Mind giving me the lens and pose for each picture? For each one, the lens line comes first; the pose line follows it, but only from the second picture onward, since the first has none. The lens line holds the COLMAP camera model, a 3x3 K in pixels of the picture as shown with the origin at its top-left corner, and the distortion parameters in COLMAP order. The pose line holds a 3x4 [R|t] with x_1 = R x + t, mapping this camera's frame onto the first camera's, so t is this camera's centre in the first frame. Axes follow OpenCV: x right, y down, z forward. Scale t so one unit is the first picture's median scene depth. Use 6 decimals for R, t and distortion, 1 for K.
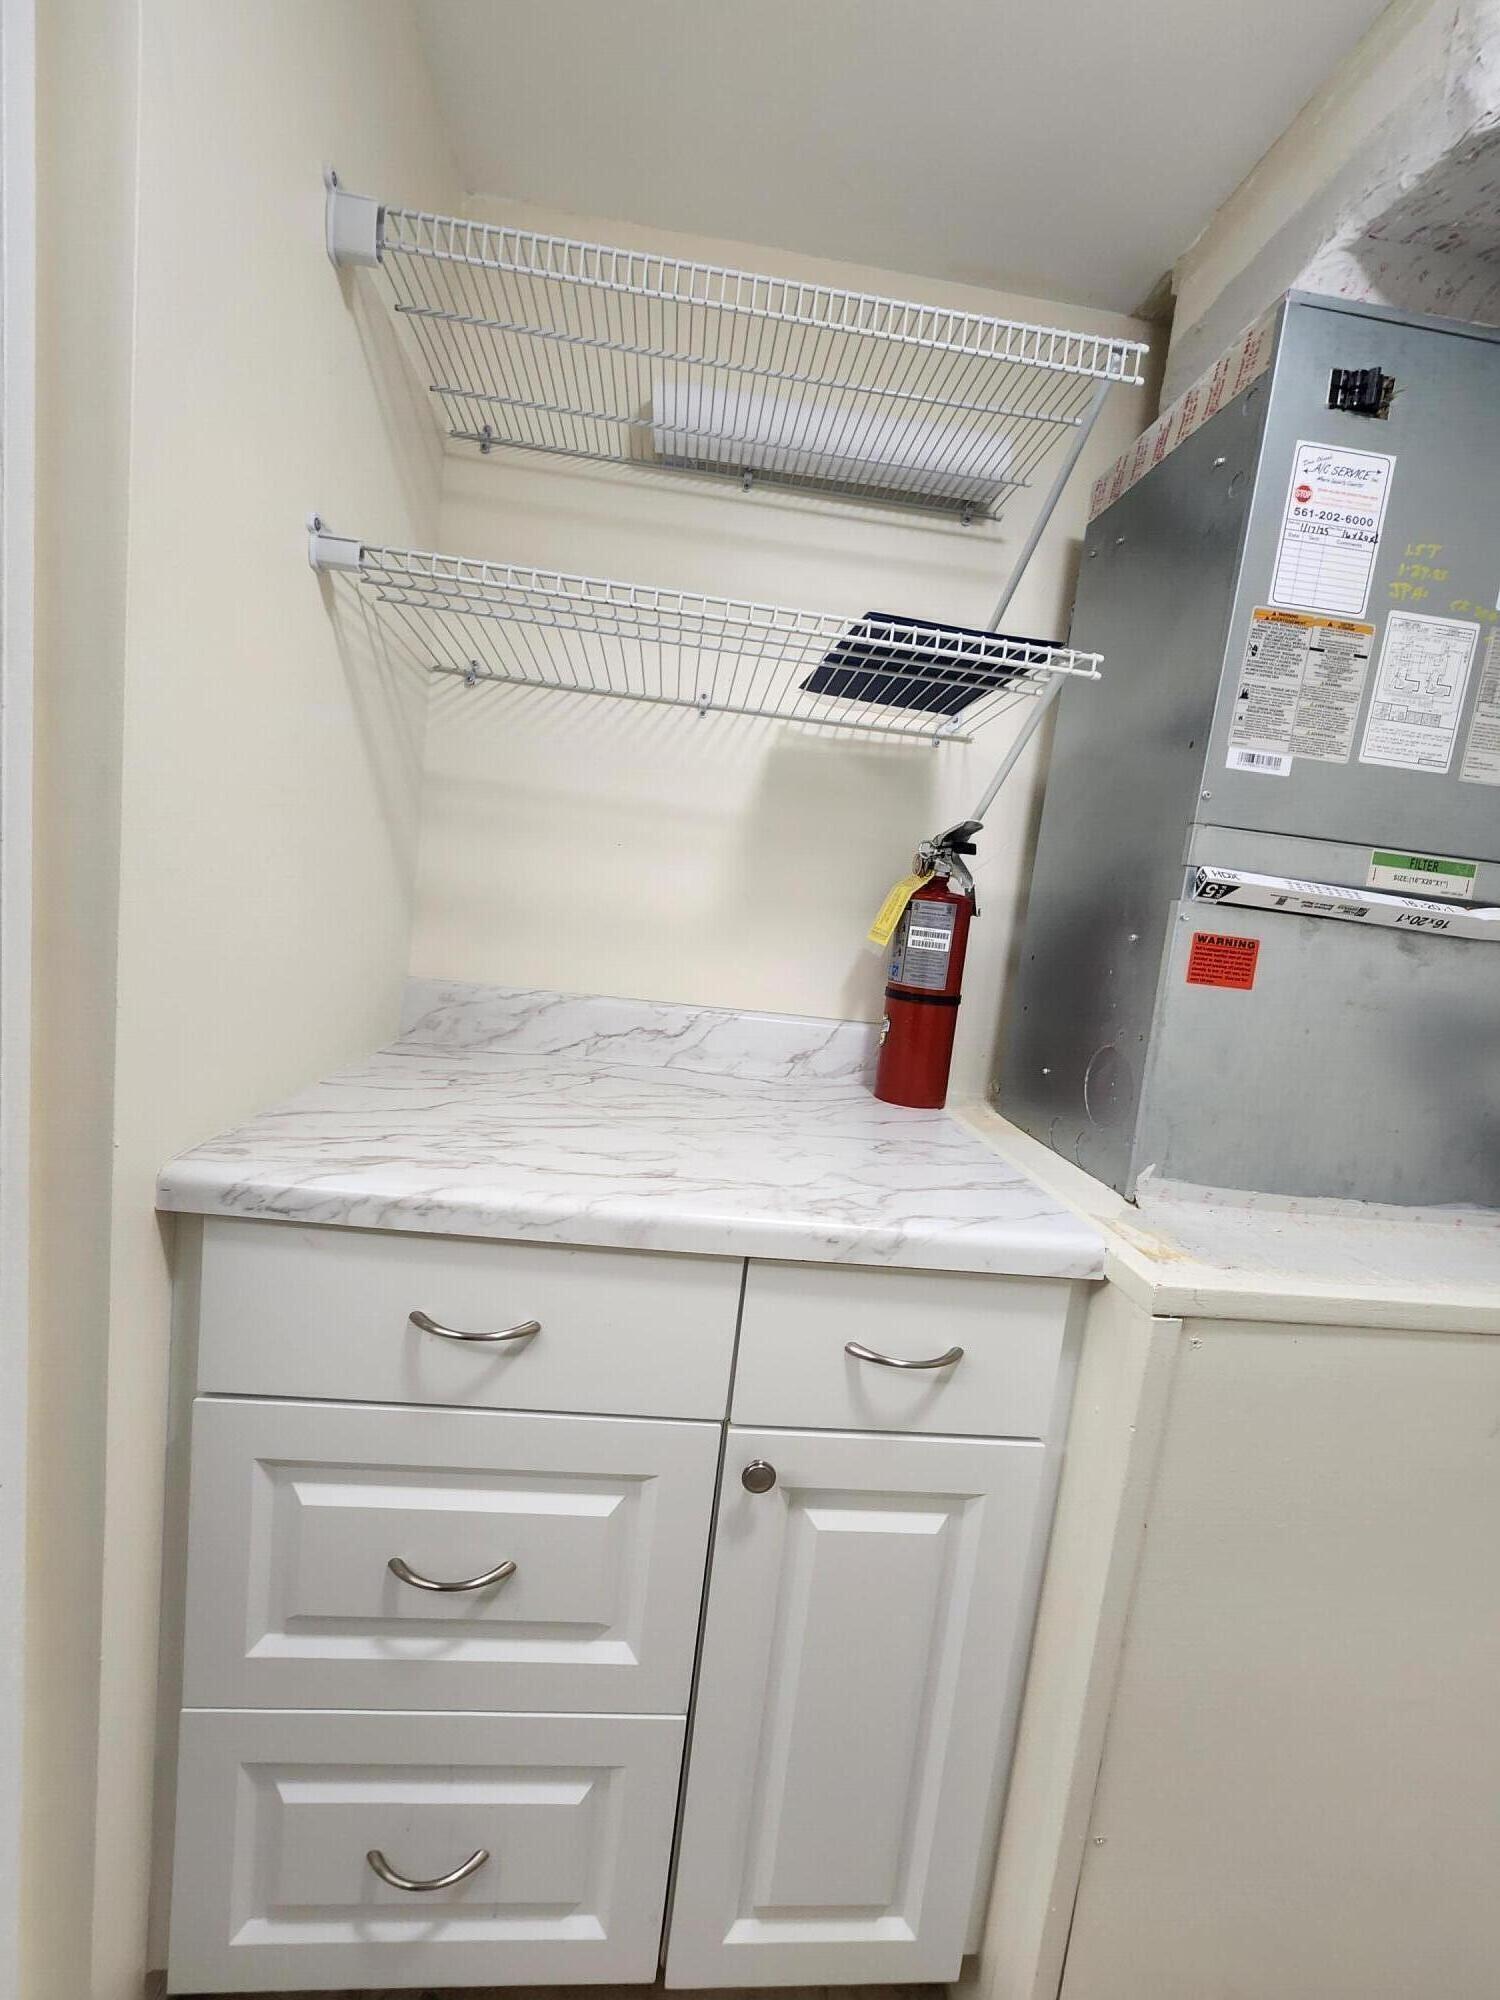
lens RADIAL K [[812.2, 0, 742.2], [0, 812.2, 999.1], [0, 0, 1]] dist [-0.000668, -0.000406]
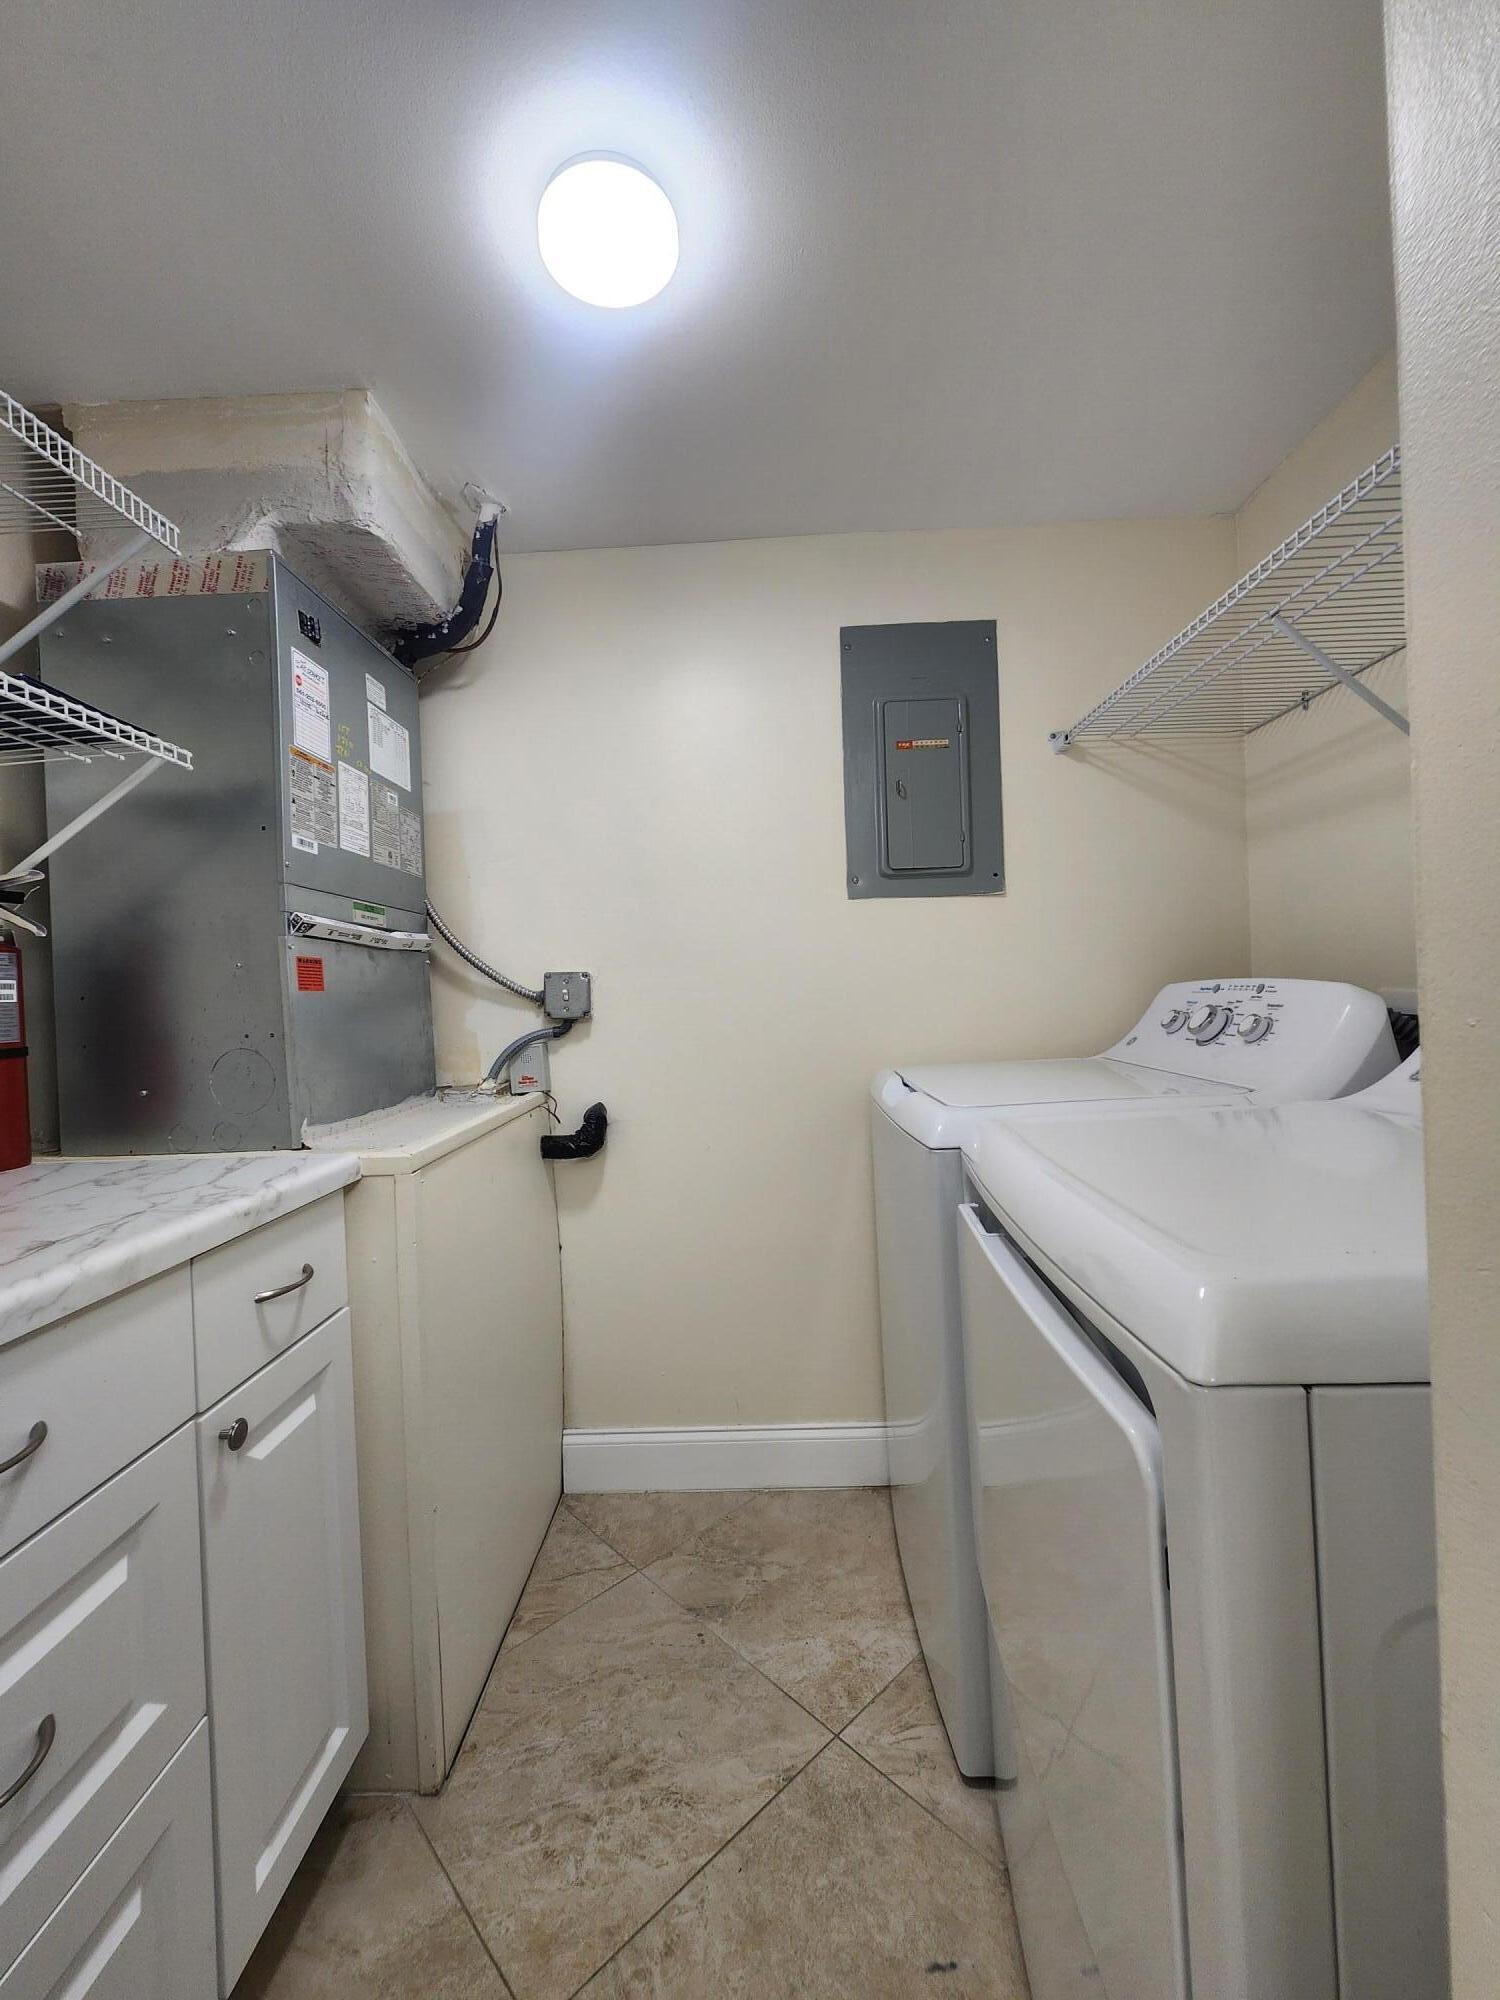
lens RADIAL K [[812.2, 0, 751.1], [0, 812.2, 996.9], [0, 0, 1]] dist [-0.000668, -0.000406]
pose [[0.098011, -0.122384, 0.987632, -0.851945], [0.163697, 0.980874, 0.105301, -0.031122], [-0.981630, 0.151352, 0.116170, 0.029702]]
